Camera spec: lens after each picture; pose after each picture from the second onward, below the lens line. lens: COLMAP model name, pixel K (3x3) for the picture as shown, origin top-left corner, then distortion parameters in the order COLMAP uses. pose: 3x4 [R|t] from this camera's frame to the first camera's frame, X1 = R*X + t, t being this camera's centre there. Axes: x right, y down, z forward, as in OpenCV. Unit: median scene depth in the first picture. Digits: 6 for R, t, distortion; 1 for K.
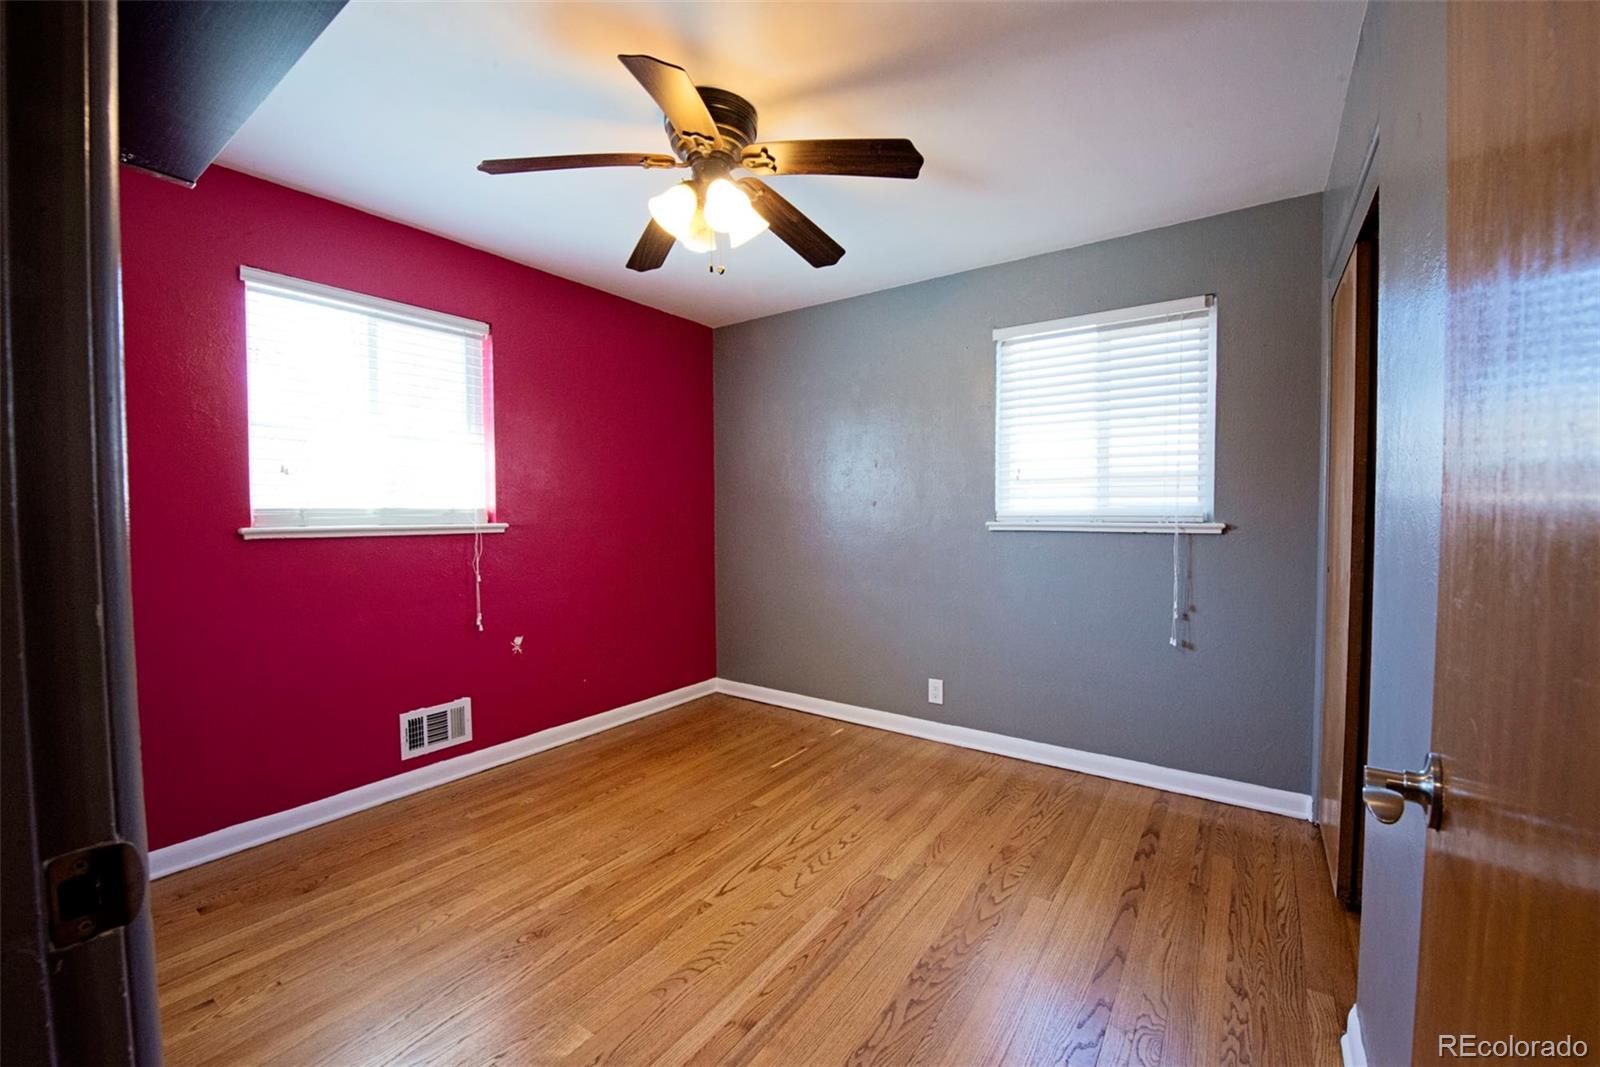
lens RADIAL K [[639.5, 0, 804.7], [0, 639.5, 538.3], [0, 0, 1]] dist [-0.013666, -0.000246]
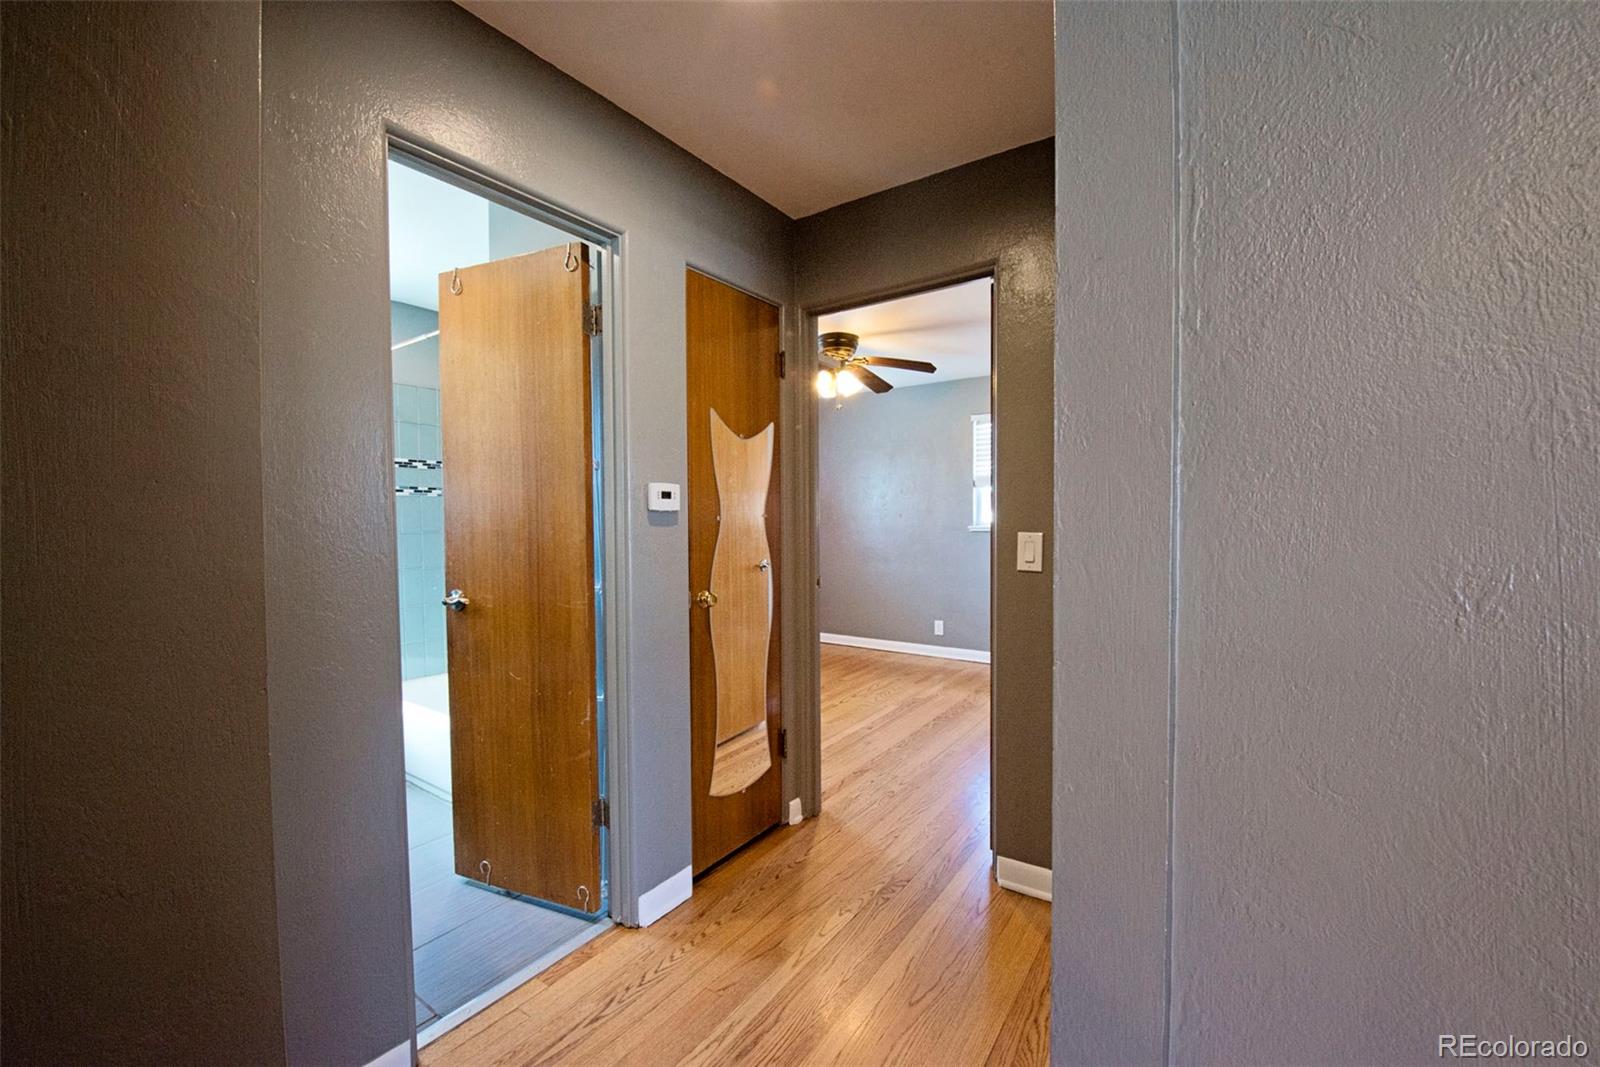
lens RADIAL K [[639.5, 0, 798.1], [0, 639.5, 534.0], [0, 0, 1]] dist [-0.013666, -0.000246]
pose [[0.999991, -0.002403, 0.003612, -0.256472], [0.002488, 0.999715, -0.023736, 0.049657], [-0.003554, 0.023745, 0.999712, -1.022441]]
